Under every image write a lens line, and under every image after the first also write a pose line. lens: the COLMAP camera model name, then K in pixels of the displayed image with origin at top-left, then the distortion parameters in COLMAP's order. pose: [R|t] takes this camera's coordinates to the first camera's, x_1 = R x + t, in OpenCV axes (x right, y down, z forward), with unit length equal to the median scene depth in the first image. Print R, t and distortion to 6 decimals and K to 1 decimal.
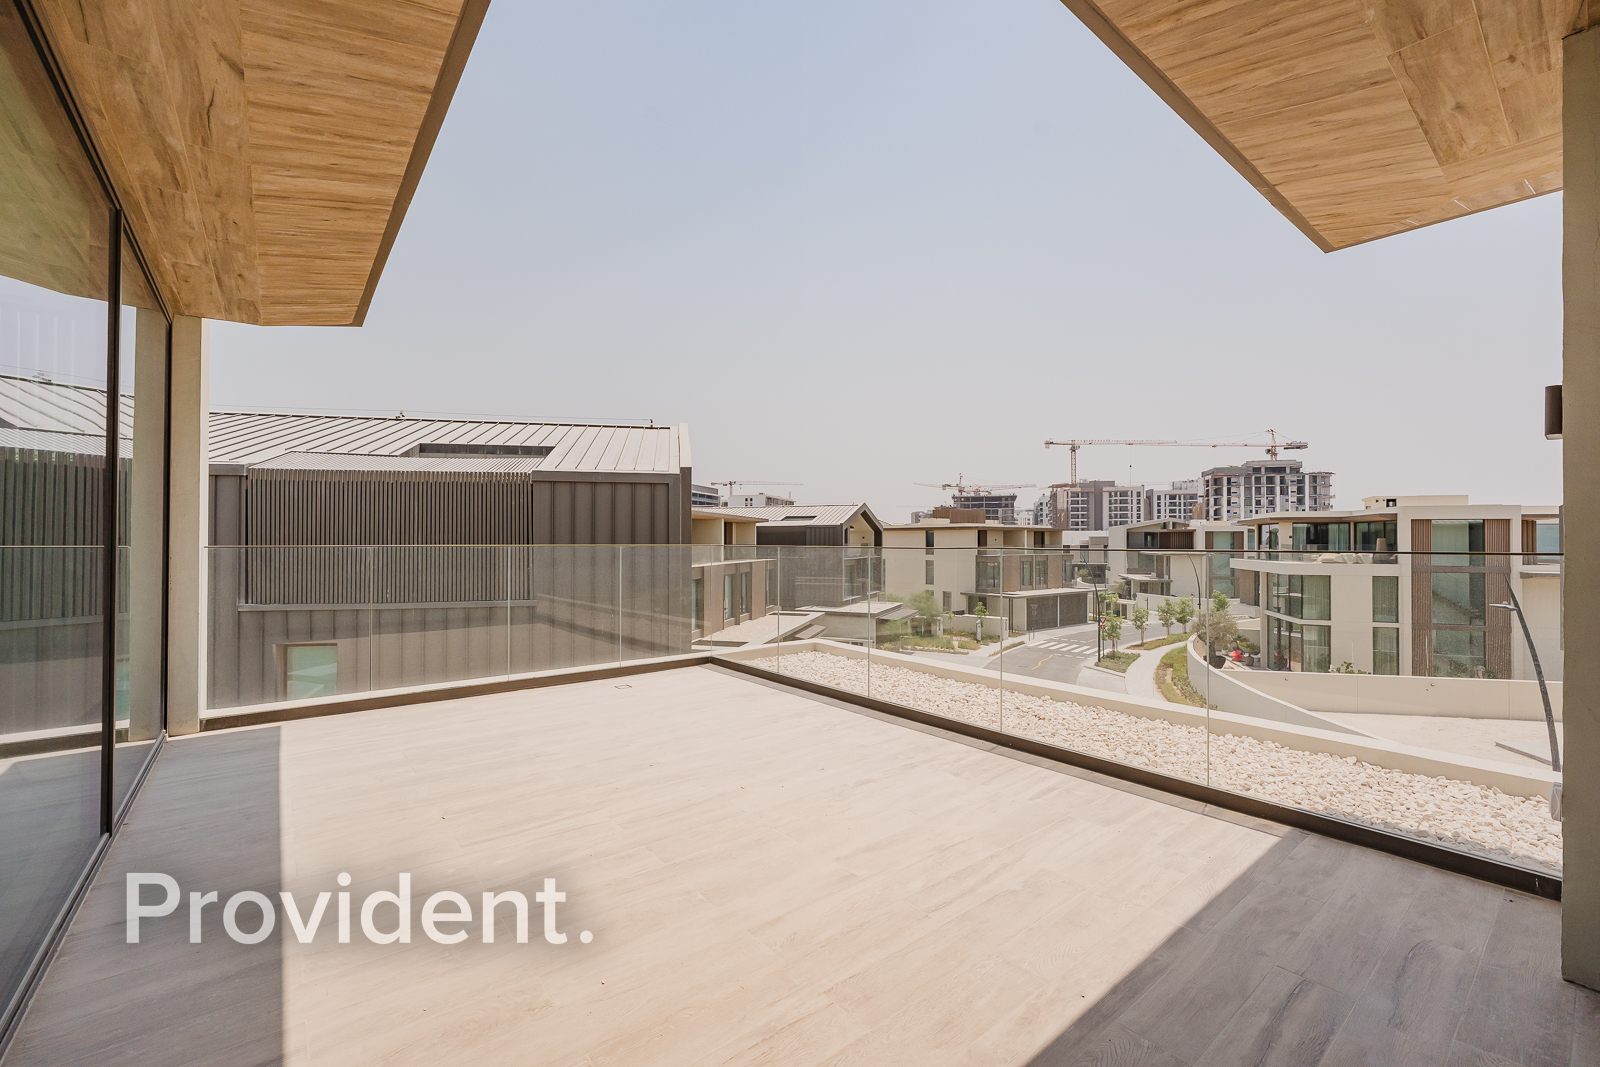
lens RADIAL K [[632.3, 0, 792.9], [0, 632.3, 527.9], [0, 0, 1]] dist [-0.002607, -0.000126]
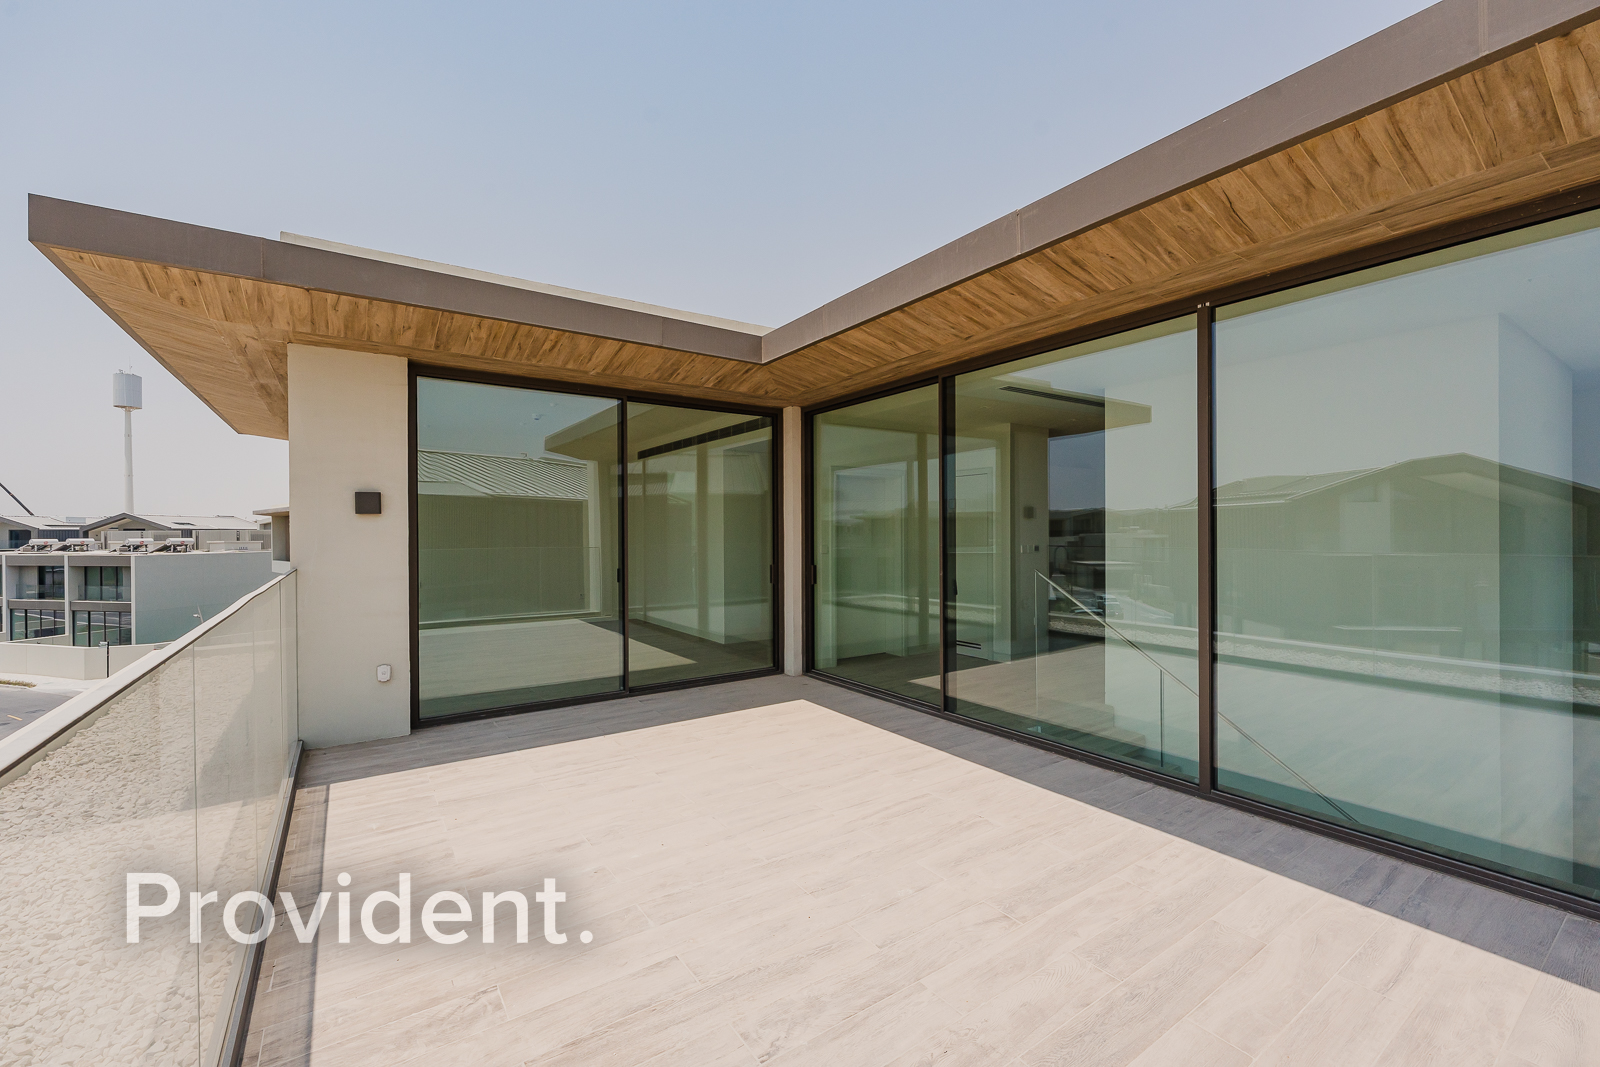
lens RADIAL K [[632.3, 0, 802.2], [0, 632.3, 538.7], [0, 0, 1]] dist [-0.002607, -0.000126]
pose [[-0.997734, 0.003046, 0.067209, -0.361101], [0.002580, 0.999972, -0.007011, -0.028695], [-0.067228, -0.006821, -0.997714, 2.454353]]
